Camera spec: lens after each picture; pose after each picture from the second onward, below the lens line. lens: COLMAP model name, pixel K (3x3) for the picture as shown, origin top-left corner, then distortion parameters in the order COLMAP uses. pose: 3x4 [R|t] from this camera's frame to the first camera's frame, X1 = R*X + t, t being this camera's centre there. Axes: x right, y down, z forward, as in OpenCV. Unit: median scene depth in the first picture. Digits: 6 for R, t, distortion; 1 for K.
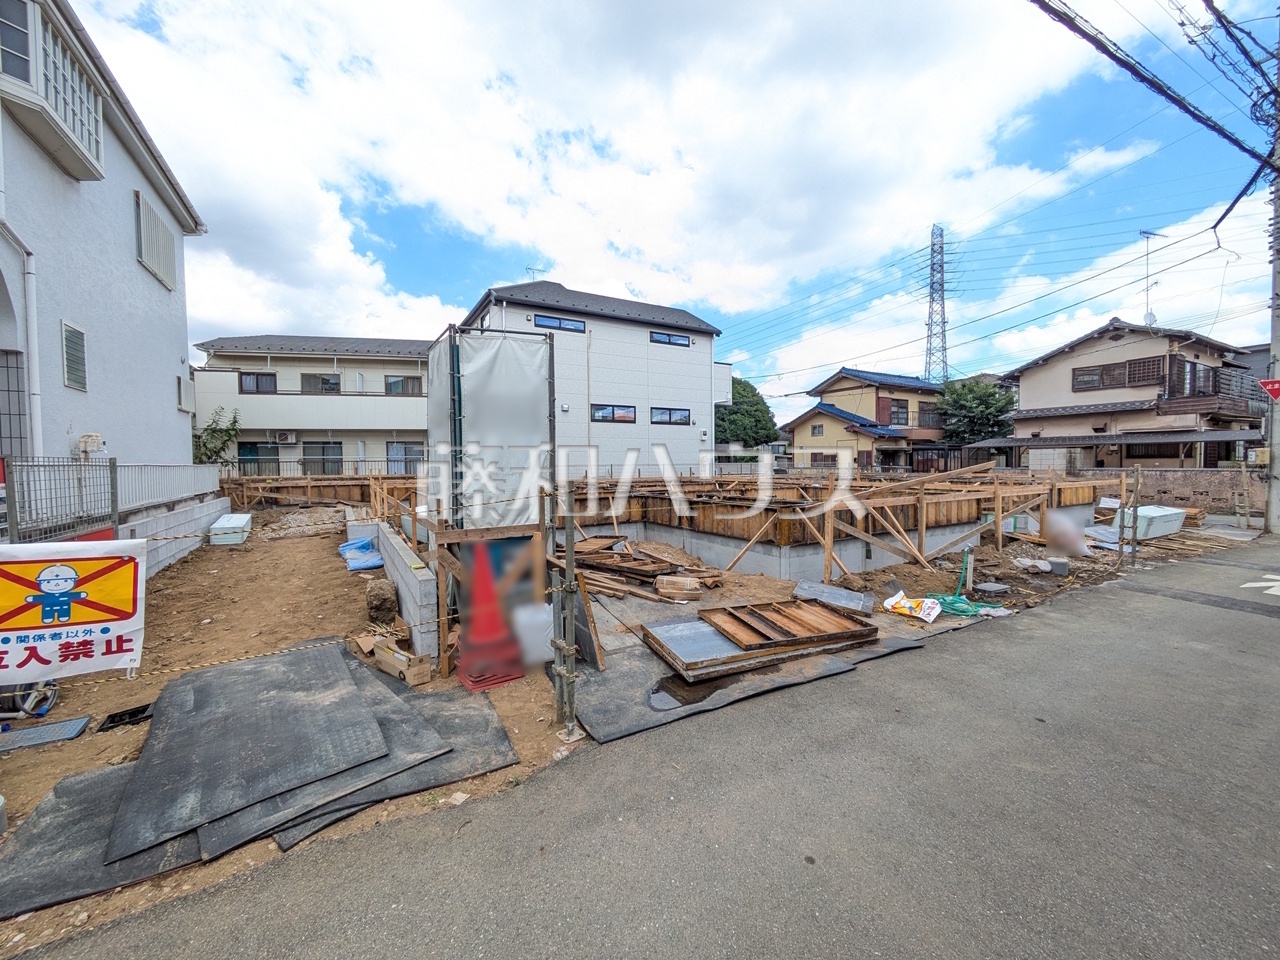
lens RADIAL K [[515.5, 0, 641.2], [0, 515.5, 489.0], [0, 0, 1]] dist [0.004692, -0.000061]
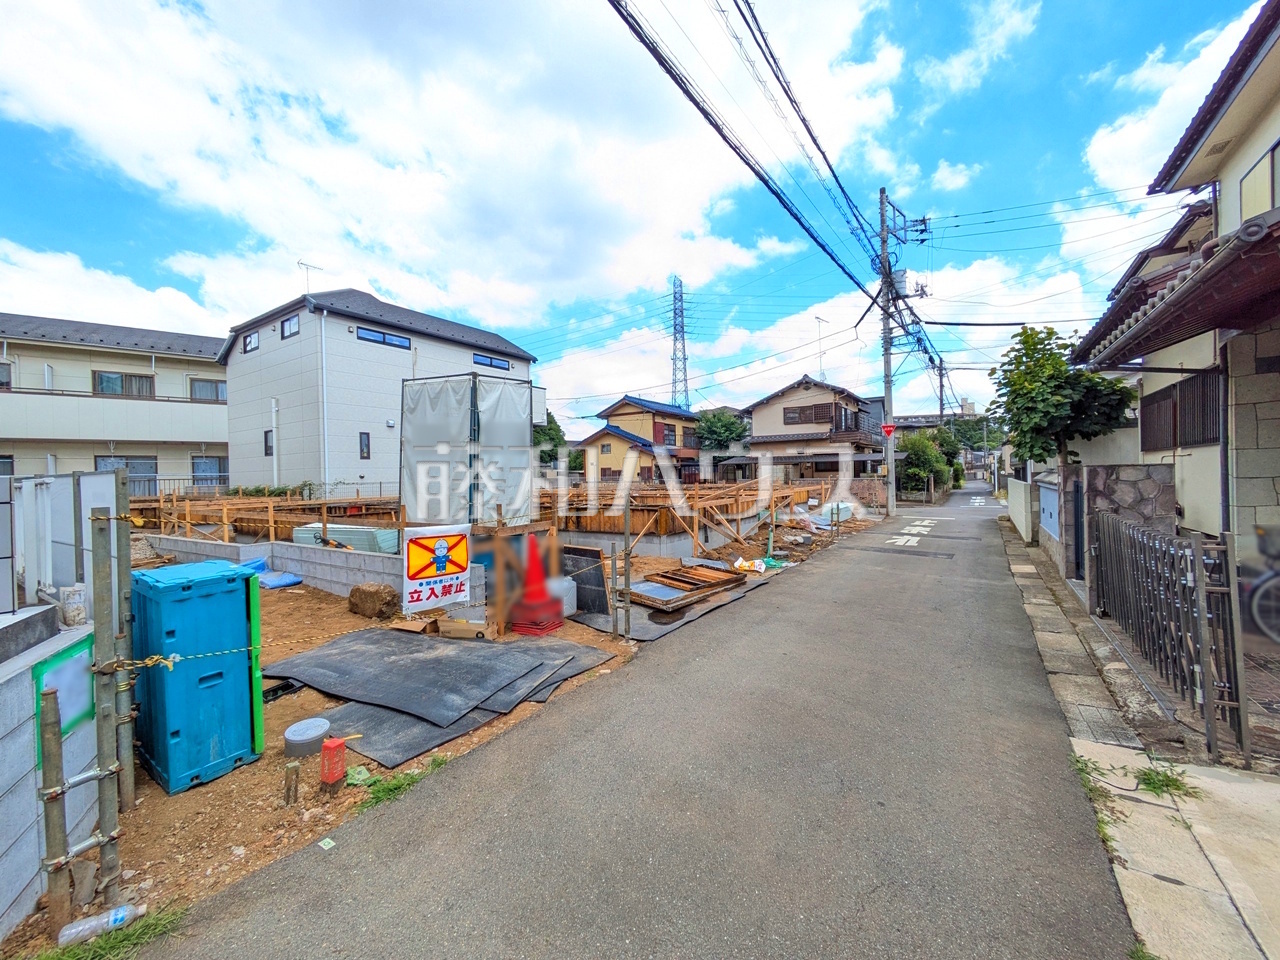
lens RADIAL K [[515.5, 0, 646.3], [0, 515.5, 481.8], [0, 0, 1]] dist [0.004692, -0.000061]
pose [[0.895676, -0.014531, 0.444470, -0.131732], [0.033734, 0.998806, -0.035326, 0.004454], [-0.443426, 0.046635, 0.895097, -0.083607]]
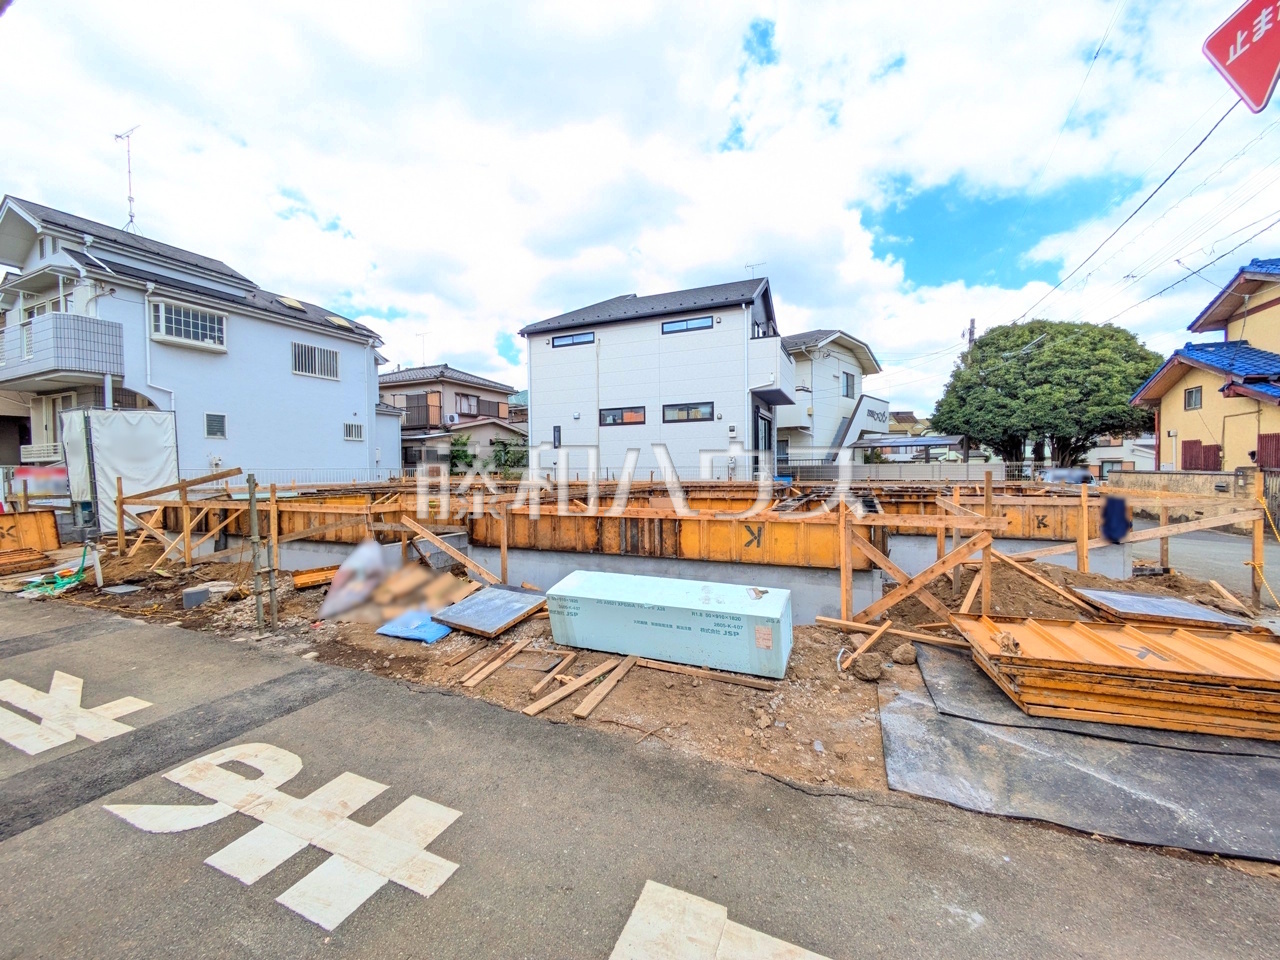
lens RADIAL K [[515.5, 0, 620.7], [0, 515.5, 506.4], [0, 0, 1]] dist [0.004692, -0.000061]
pose [[0.582458, 0.054664, -0.811021, 0.715986], [-0.034149, 0.998501, 0.042775, -0.012482], [0.812143, 0.002780, 0.583452, 0.379077]]
